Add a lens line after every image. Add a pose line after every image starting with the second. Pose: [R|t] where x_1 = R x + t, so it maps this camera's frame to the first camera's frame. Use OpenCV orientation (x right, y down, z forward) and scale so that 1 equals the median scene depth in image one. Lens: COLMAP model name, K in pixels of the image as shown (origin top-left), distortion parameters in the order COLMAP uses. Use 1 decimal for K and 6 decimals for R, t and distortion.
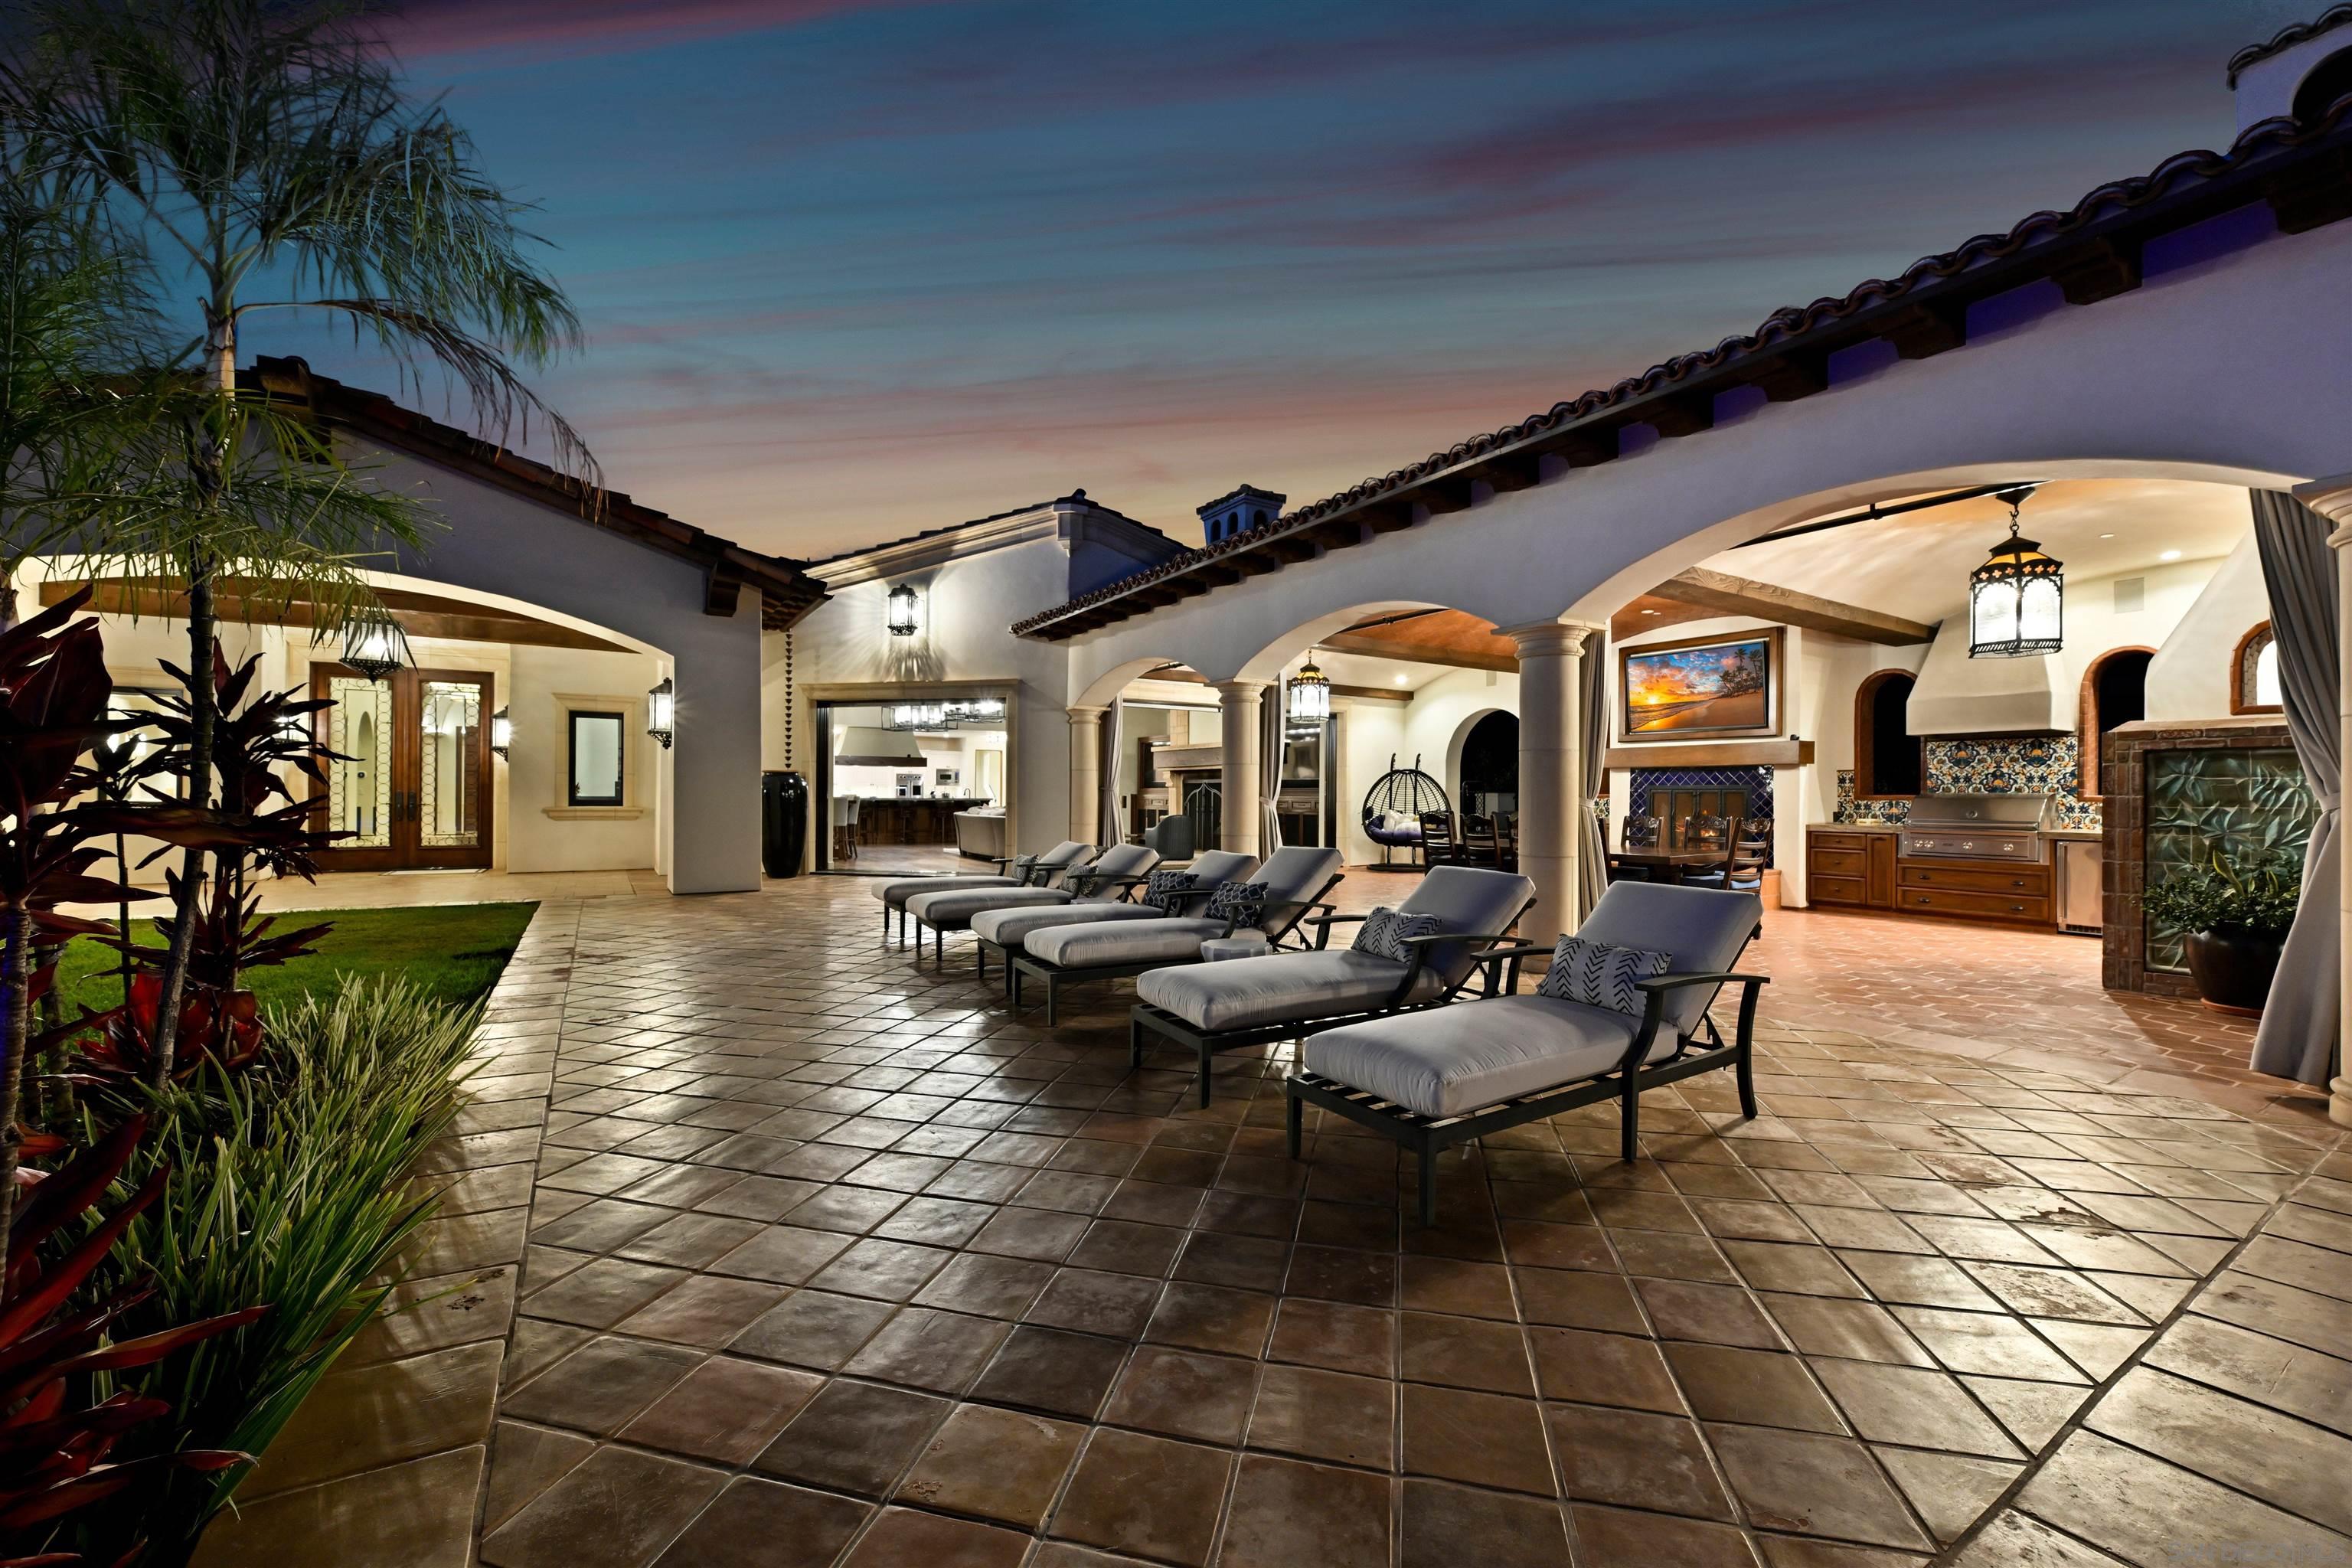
lens RADIAL K [[922.0, 0, 1176.0], [0, 922.0, 784.0], [0, 0, 1]] dist [-0.000733, -0.000127]
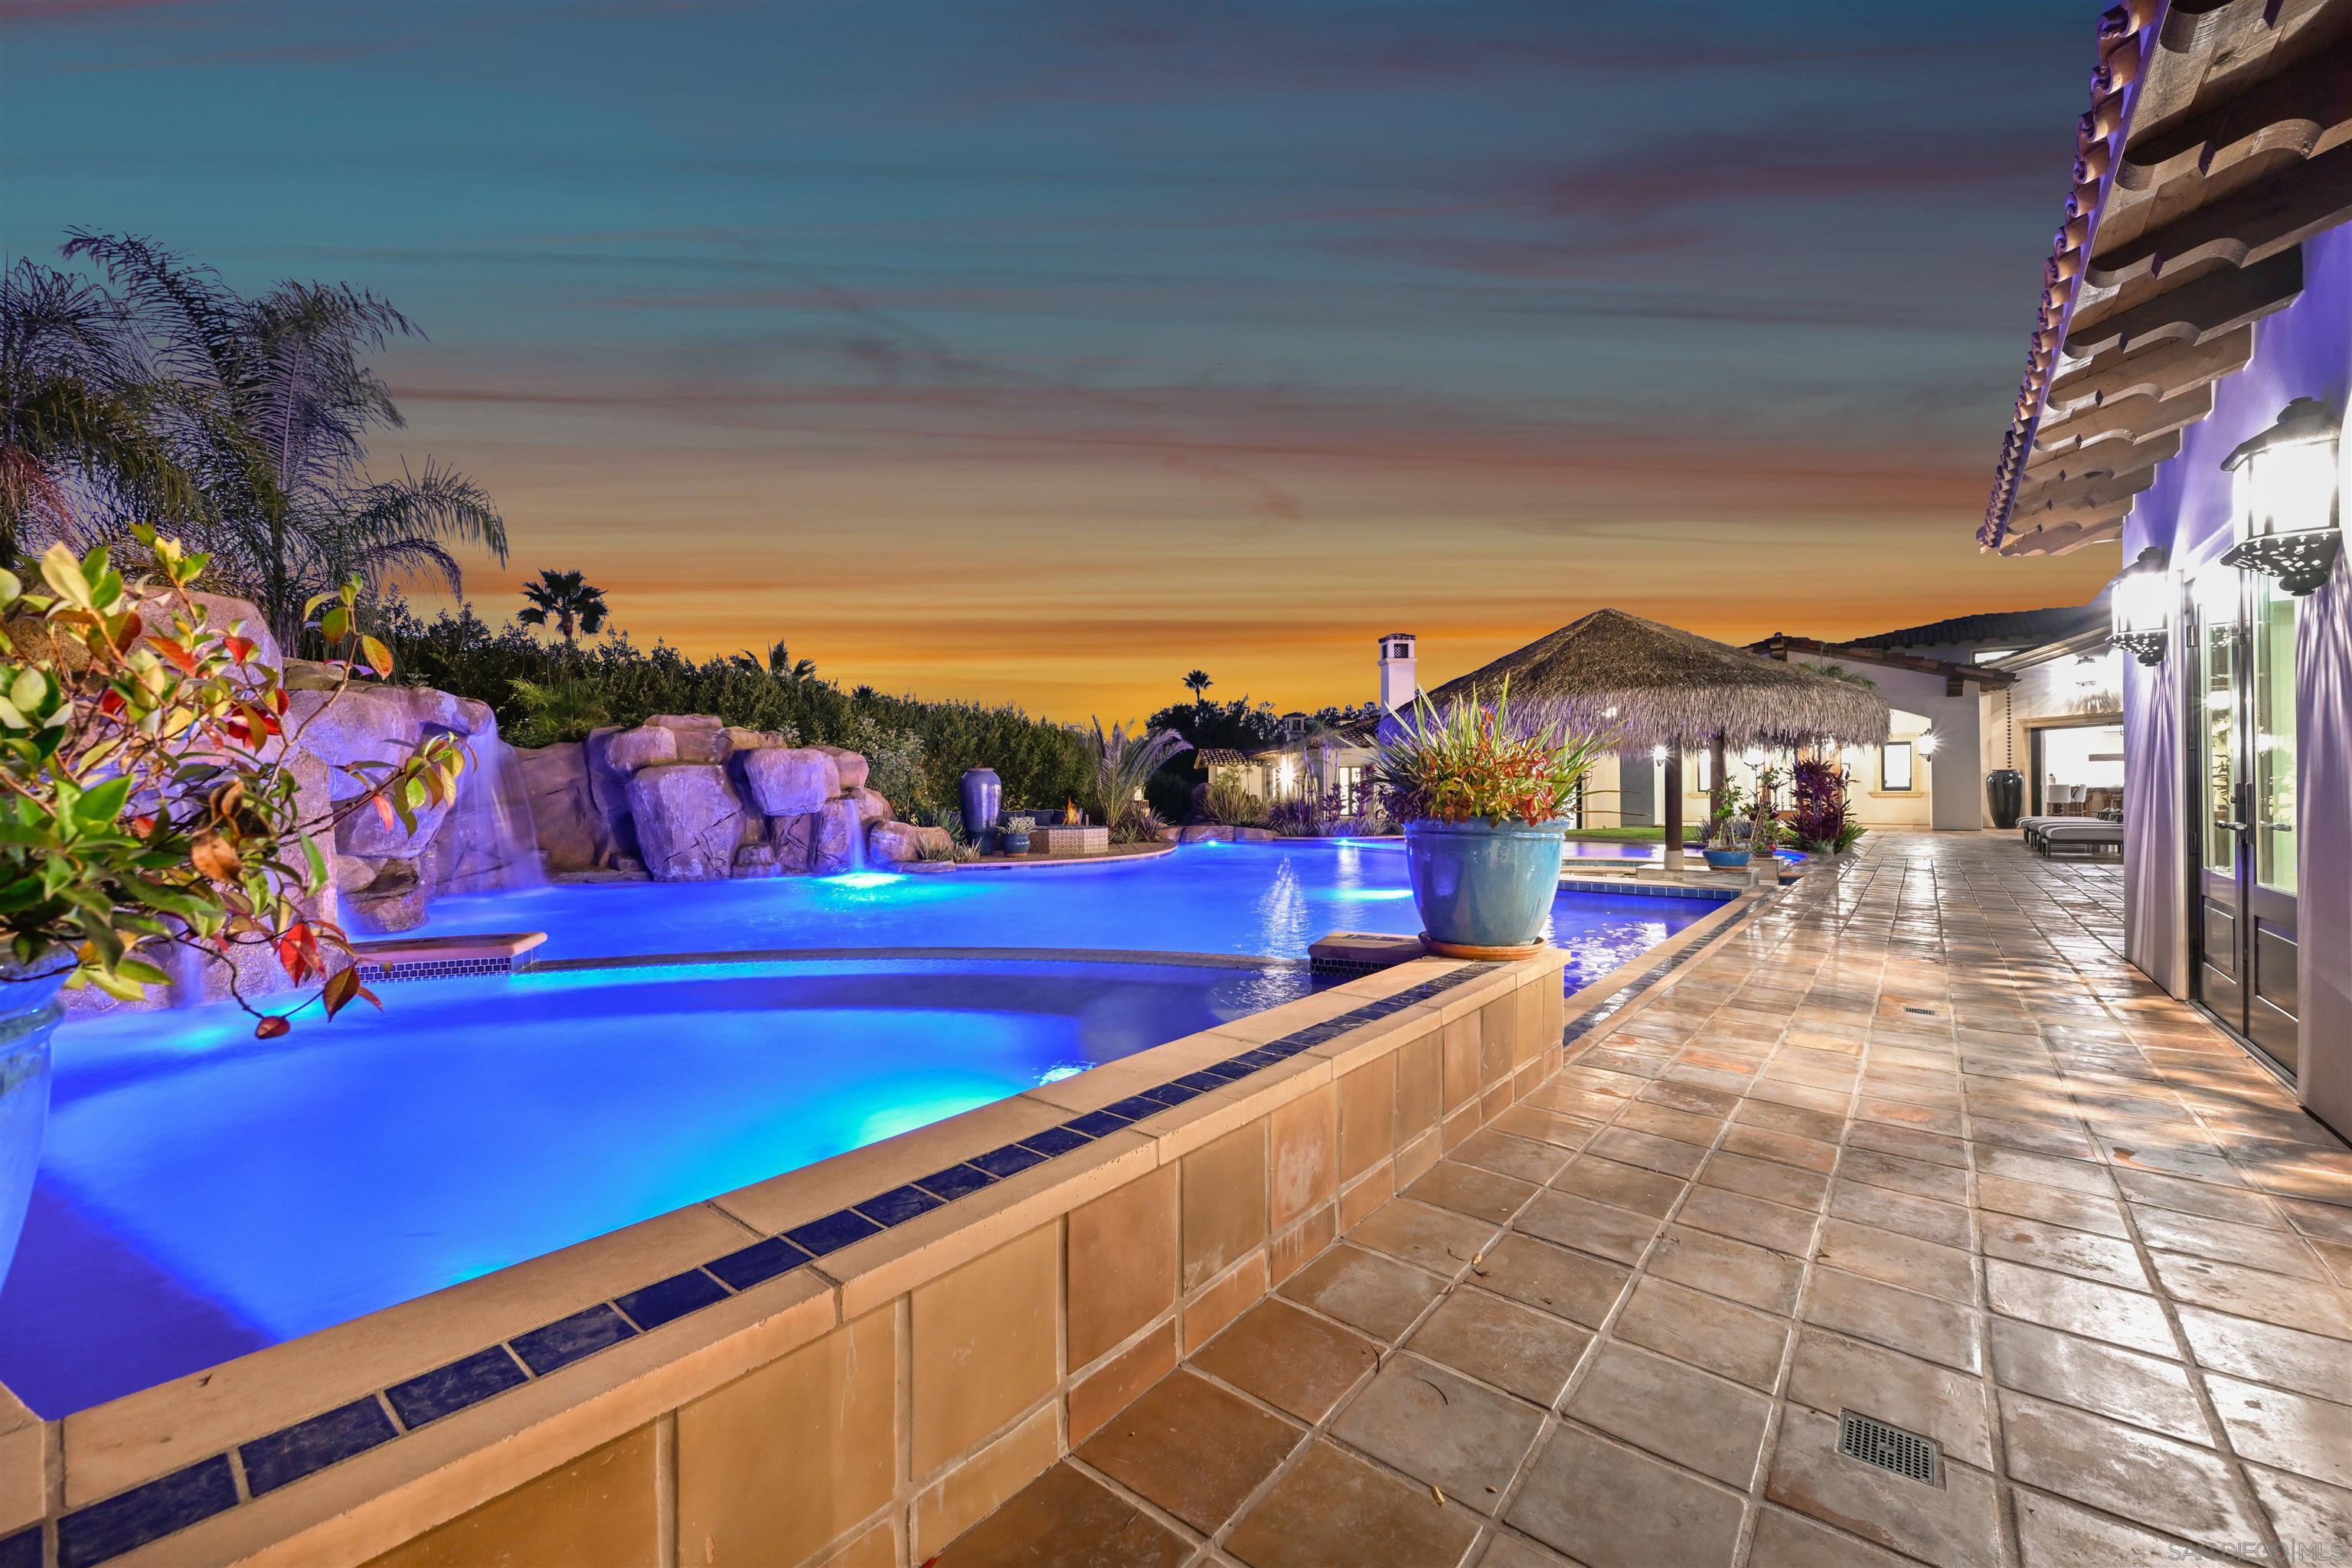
lens RADIAL K [[922.0, 0, 1176.0], [0, 922.0, 784.0], [0, 0, 1]] dist [-0.000733, -0.000127]
pose [[0.317141, -0.018387, -0.948200, 0.761757], [0.027776, 0.999563, -0.010093, -0.013616], [0.947972, -0.023136, 0.317513, -1.102706]]
